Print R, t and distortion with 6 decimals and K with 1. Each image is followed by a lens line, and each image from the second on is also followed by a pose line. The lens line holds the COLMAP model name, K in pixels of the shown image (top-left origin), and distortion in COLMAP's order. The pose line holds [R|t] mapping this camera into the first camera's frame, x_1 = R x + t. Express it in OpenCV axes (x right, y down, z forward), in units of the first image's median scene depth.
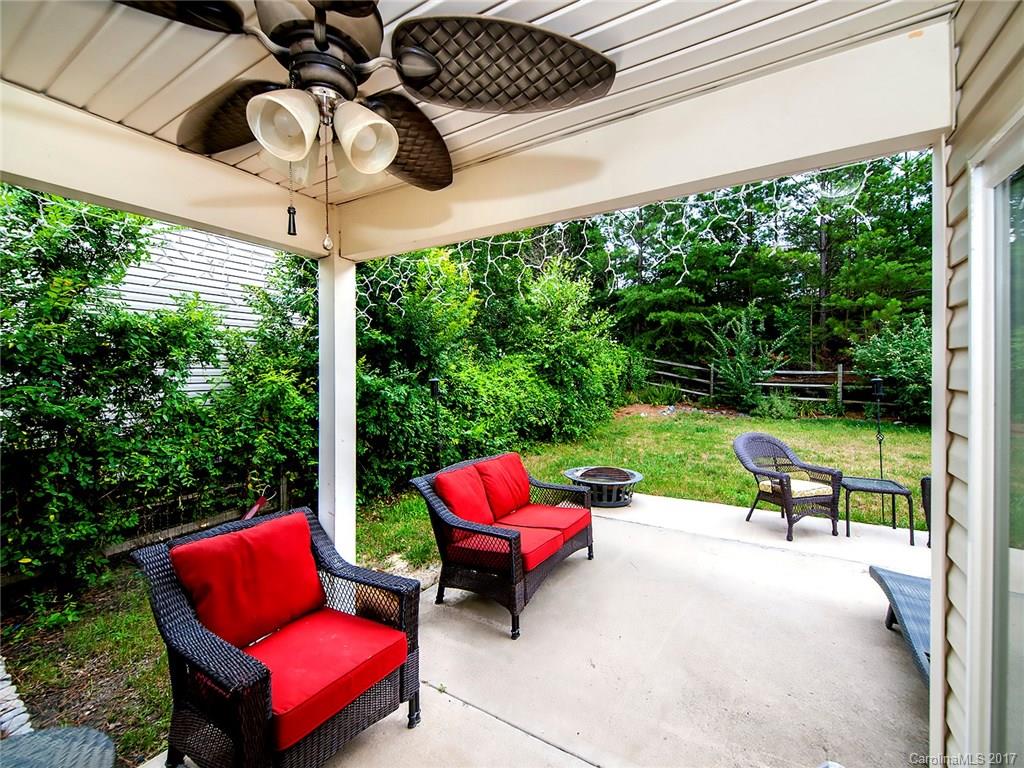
lens RADIAL K [[426.0, 0, 509.2], [0, 426.0, 373.9], [0, 0, 1]] dist [0.023143, -0.011056]
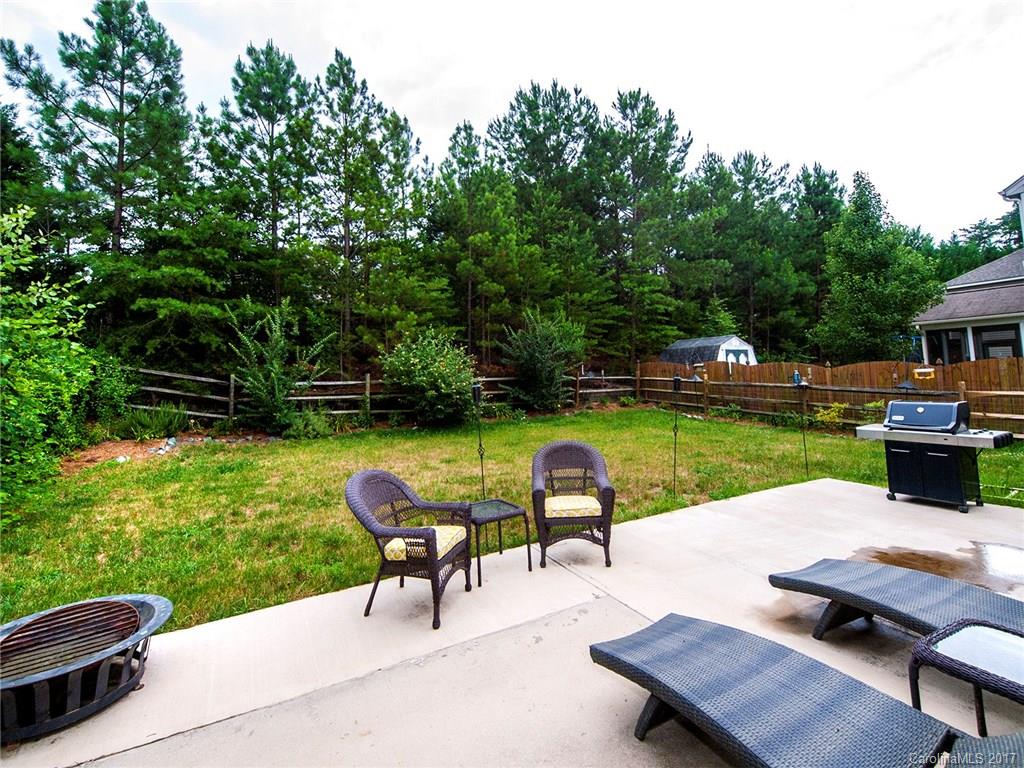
lens RADIAL K [[469.6, 0, 511.0], [0, 469.6, 334.3], [0, 0, 1]] dist [0.001363, -0.007005]
pose [[0.515513, 0.062296, 0.854614, 0.017012], [0.034528, 0.995034, -0.093360, -0.000243], [-0.856186, 0.077637, 0.510802, 0.166833]]
